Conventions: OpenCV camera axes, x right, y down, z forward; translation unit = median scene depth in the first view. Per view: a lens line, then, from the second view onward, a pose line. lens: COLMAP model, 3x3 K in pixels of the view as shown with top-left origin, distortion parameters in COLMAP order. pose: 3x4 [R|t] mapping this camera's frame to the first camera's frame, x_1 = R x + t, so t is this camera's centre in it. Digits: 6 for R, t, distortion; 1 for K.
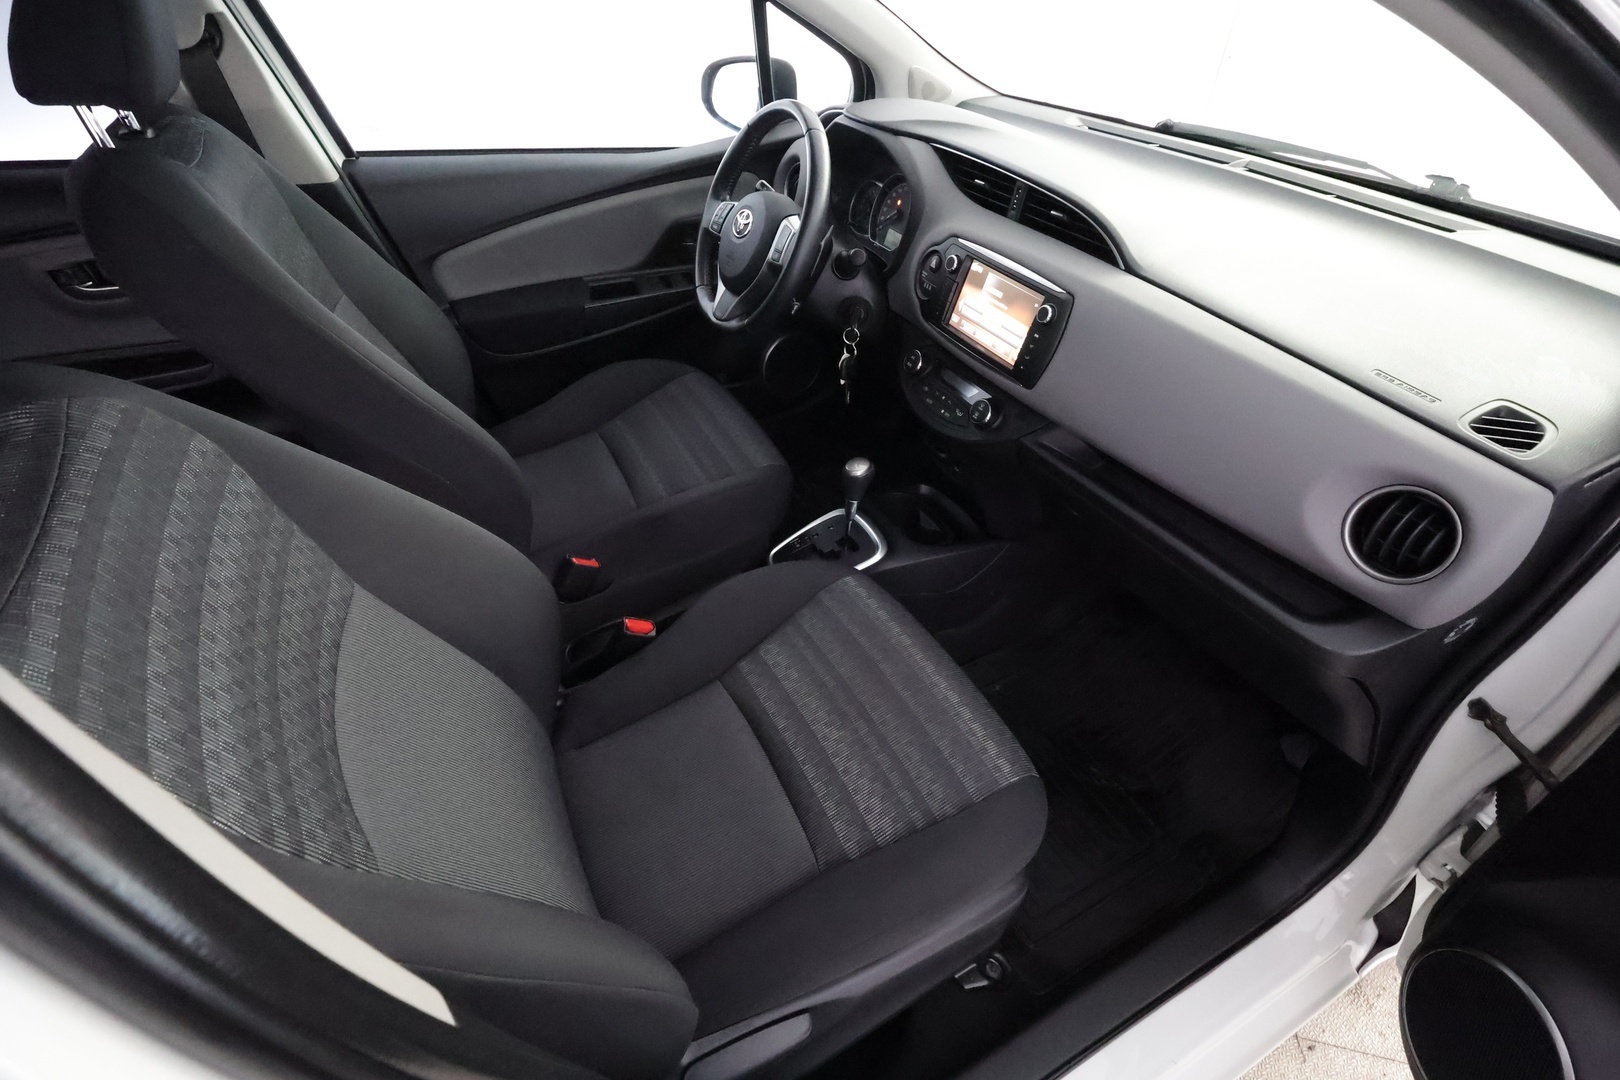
lens RADIAL K [[749.0, 0, 807.1], [0, 749.0, 542.1], [0, 0, 1]] dist [0.003817, -0.000618]
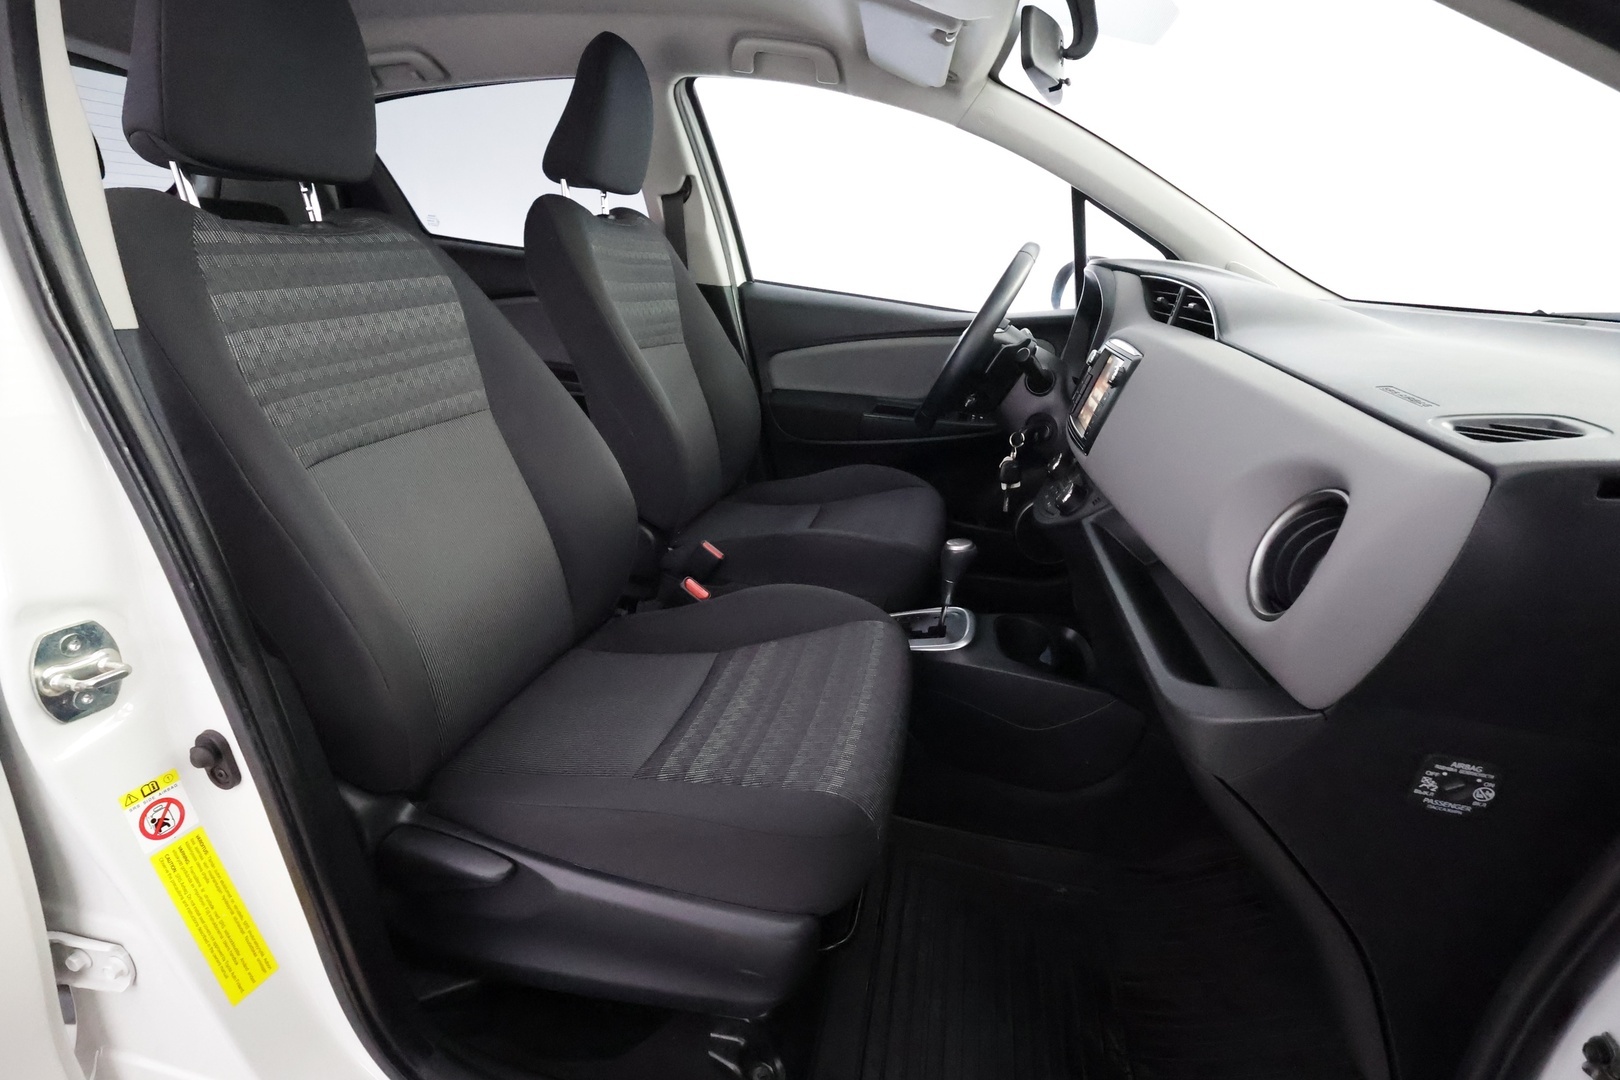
lens RADIAL K [[749.0, 0, 807.1], [0, 749.0, 542.1], [0, 0, 1]] dist [0.003817, -0.000618]
pose [[0.764928, 0.252930, -0.592378, 0.530332], [-0.447906, 0.869789, -0.206996, 0.199583], [0.462889, 0.423667, 0.778614, 0.160955]]
